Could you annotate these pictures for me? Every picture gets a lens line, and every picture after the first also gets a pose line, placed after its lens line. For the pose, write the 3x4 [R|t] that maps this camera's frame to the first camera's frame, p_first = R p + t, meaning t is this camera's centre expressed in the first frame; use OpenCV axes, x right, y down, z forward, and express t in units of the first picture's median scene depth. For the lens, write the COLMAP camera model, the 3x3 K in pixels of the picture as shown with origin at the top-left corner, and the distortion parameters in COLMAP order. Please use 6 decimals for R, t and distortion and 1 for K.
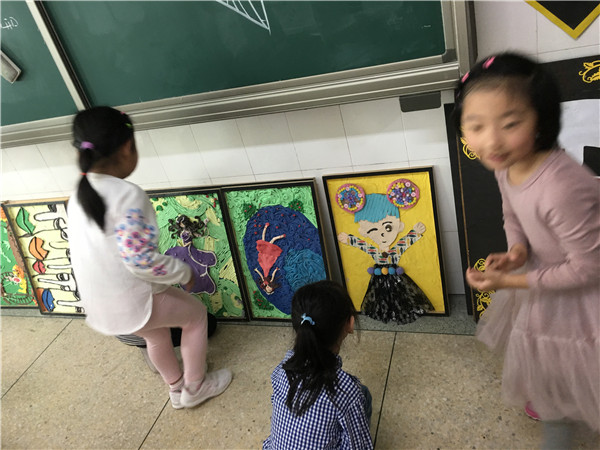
lens RADIAL K [[508.3, 0, 303.1], [0, 508.3, 226.6], [0, 0, 1]] dist [0.066480, -0.073073]
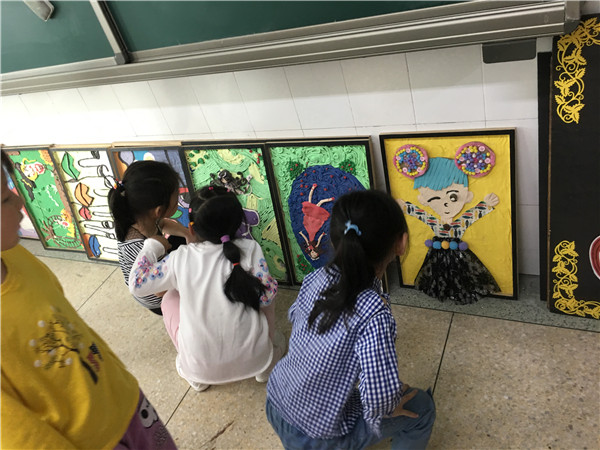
lens RADIAL K [[508.3, 0, 295.0], [0, 508.3, 224.2], [0, 0, 1]] dist [0.066480, -0.073073]
pose [[0.991769, 0.051526, -0.117219, 0.004264], [-0.037328, 0.992042, 0.120244, -0.044674], [0.122482, -0.114879, 0.985800, 0.101222]]
